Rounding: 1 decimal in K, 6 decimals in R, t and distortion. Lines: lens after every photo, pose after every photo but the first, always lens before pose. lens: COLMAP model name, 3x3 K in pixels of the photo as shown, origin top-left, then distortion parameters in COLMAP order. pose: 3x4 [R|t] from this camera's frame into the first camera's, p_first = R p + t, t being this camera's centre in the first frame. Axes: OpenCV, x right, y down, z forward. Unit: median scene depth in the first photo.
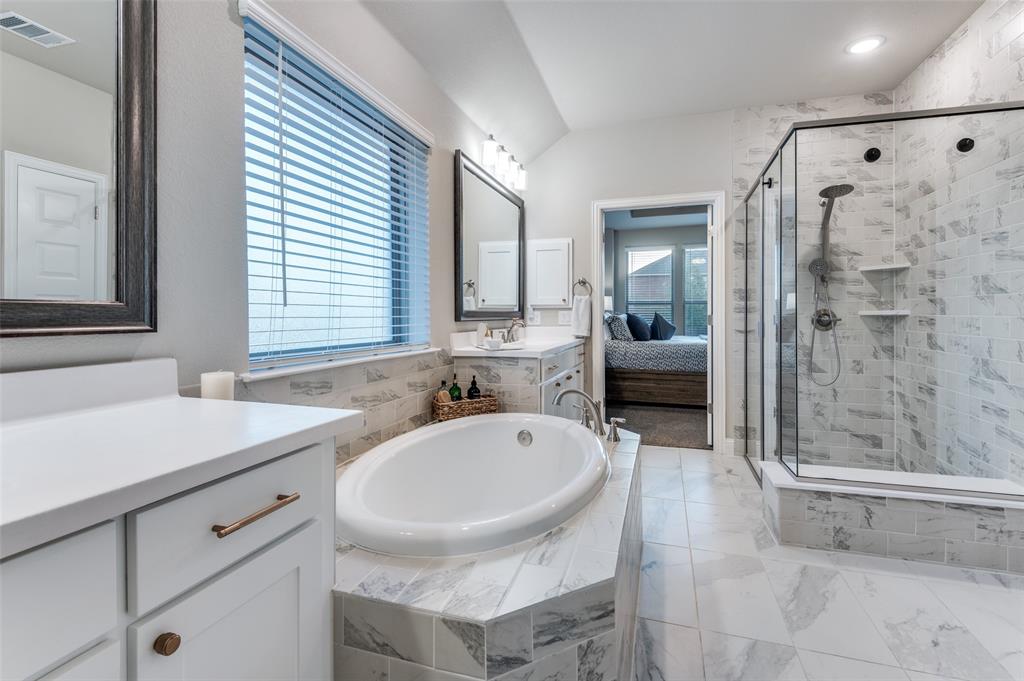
lens RADIAL K [[481.6, 0, 510.8], [0, 481.6, 313.5], [0, 0, 1]] dist [0.018720, -0.000261]
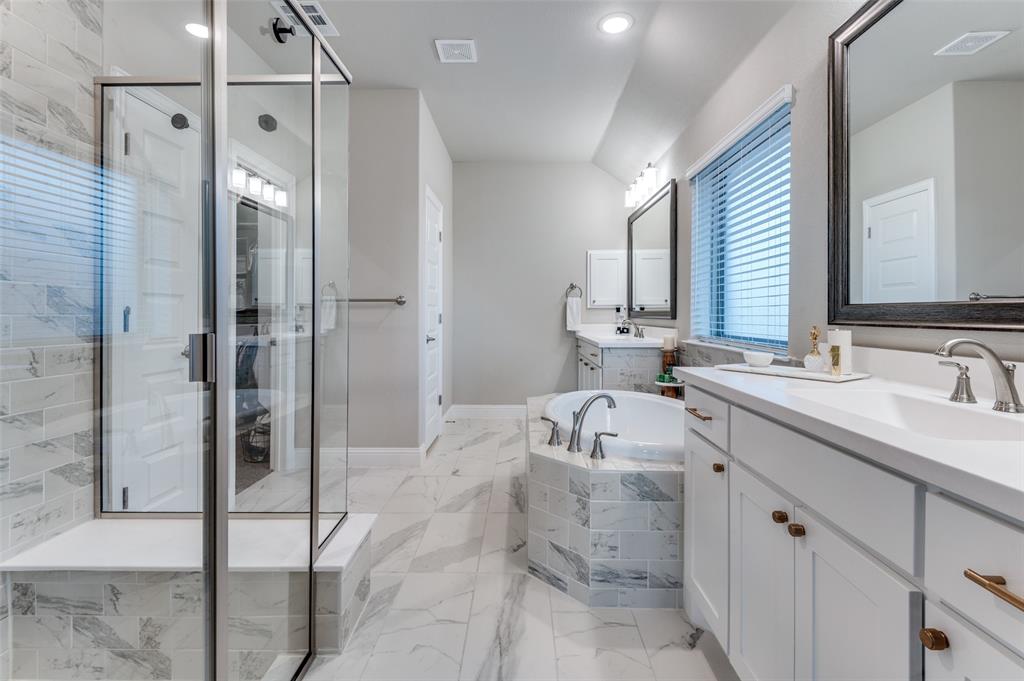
lens RADIAL K [[481.6, 0, 510.8], [0, 481.6, 313.5], [0, 0, 1]] dist [0.018720, -0.000261]
pose [[-0.959901, -0.001886, -0.280334, 0.646797], [-0.000698, 0.999990, -0.004338, 0.010211], [0.280339, -0.003968, -0.959893, 2.166406]]
